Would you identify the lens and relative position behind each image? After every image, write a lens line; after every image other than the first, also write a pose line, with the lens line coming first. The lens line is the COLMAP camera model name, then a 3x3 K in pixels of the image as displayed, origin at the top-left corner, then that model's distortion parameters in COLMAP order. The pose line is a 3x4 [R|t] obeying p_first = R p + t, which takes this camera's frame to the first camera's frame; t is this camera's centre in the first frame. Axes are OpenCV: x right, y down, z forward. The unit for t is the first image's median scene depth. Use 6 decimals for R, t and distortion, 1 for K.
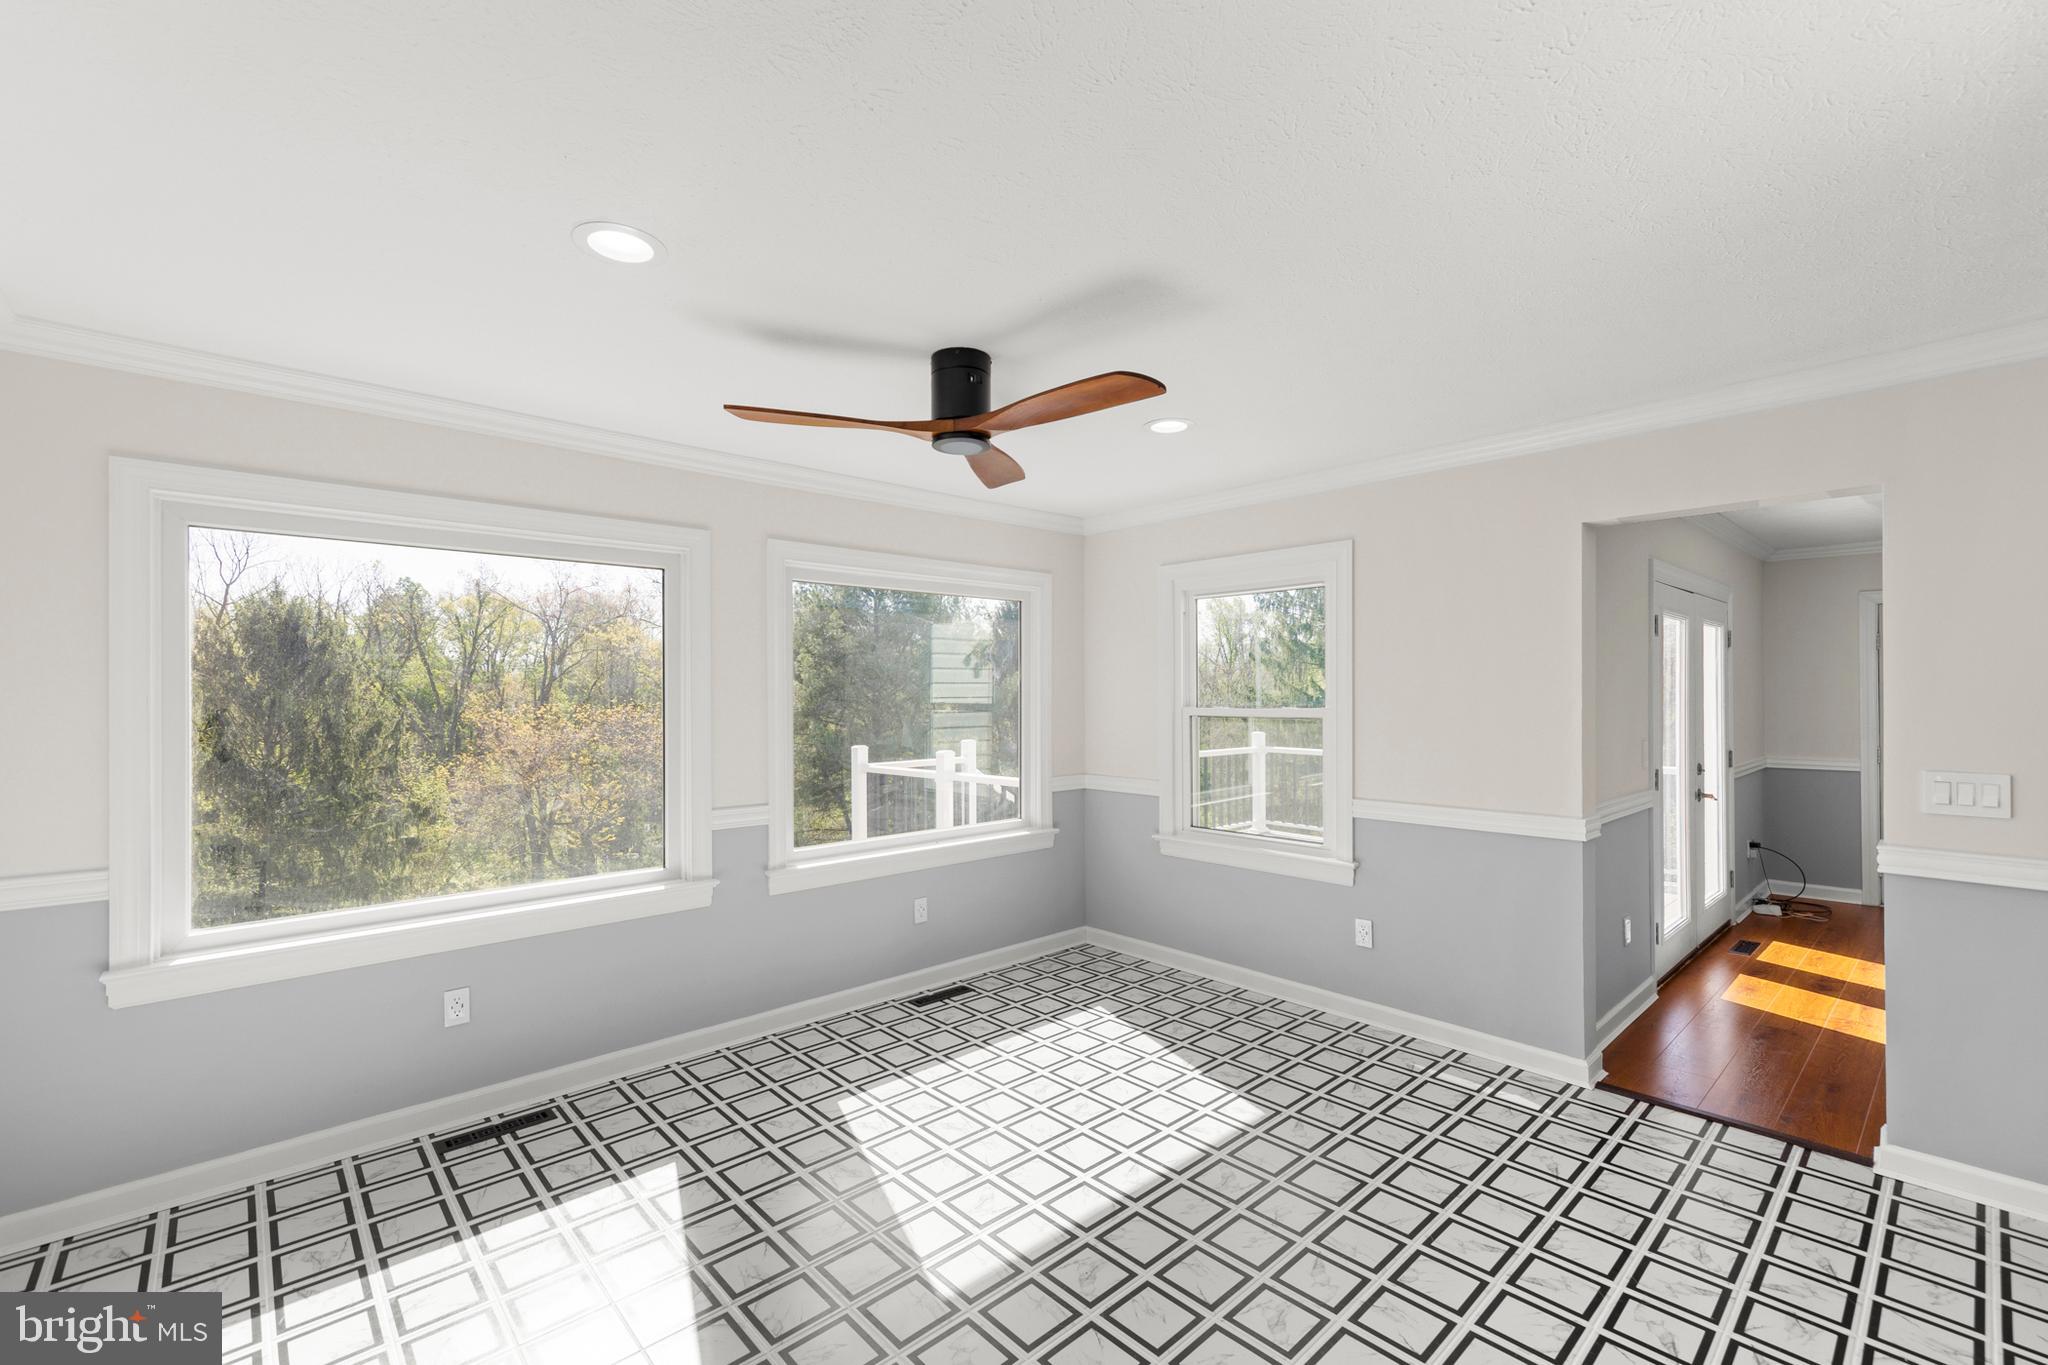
lens RADIAL K [[880.3, 0, 1015.5], [0, 880.3, 679.5], [0, 0, 1]] dist [0.011079, -0.001605]
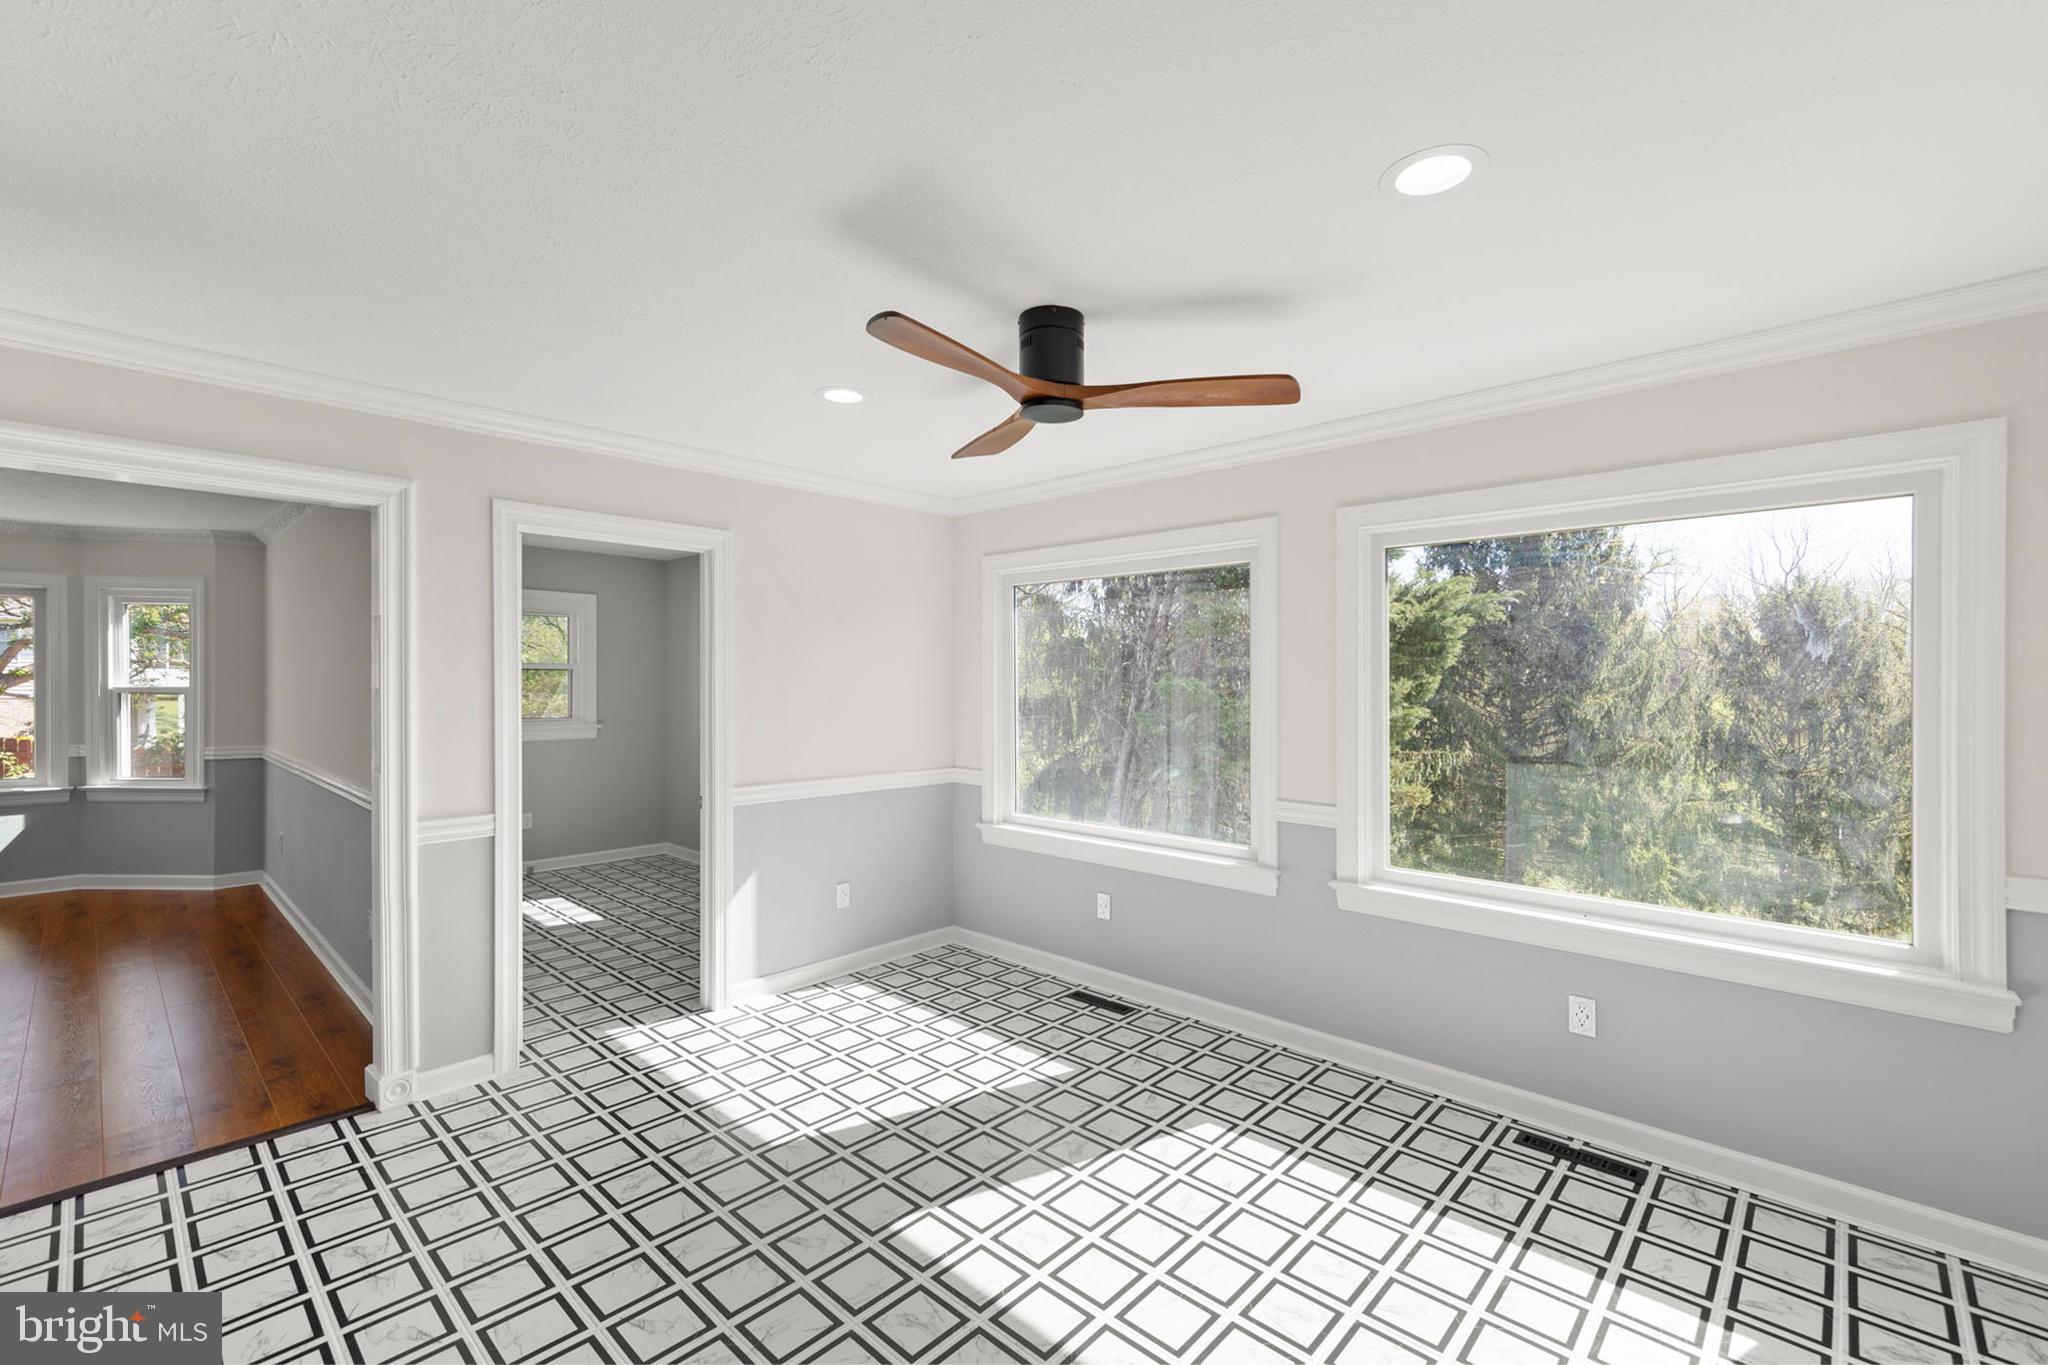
lens RADIAL K [[880.3, 0, 1029.4], [0, 880.3, 679.1], [0, 0, 1]] dist [0.011079, -0.001605]
pose [[0.075397, 0.002392, -0.997151, 0.679947], [0.011784, 0.999925, 0.003290, 0.006701], [0.997084, -0.011998, 0.075363, 0.719542]]
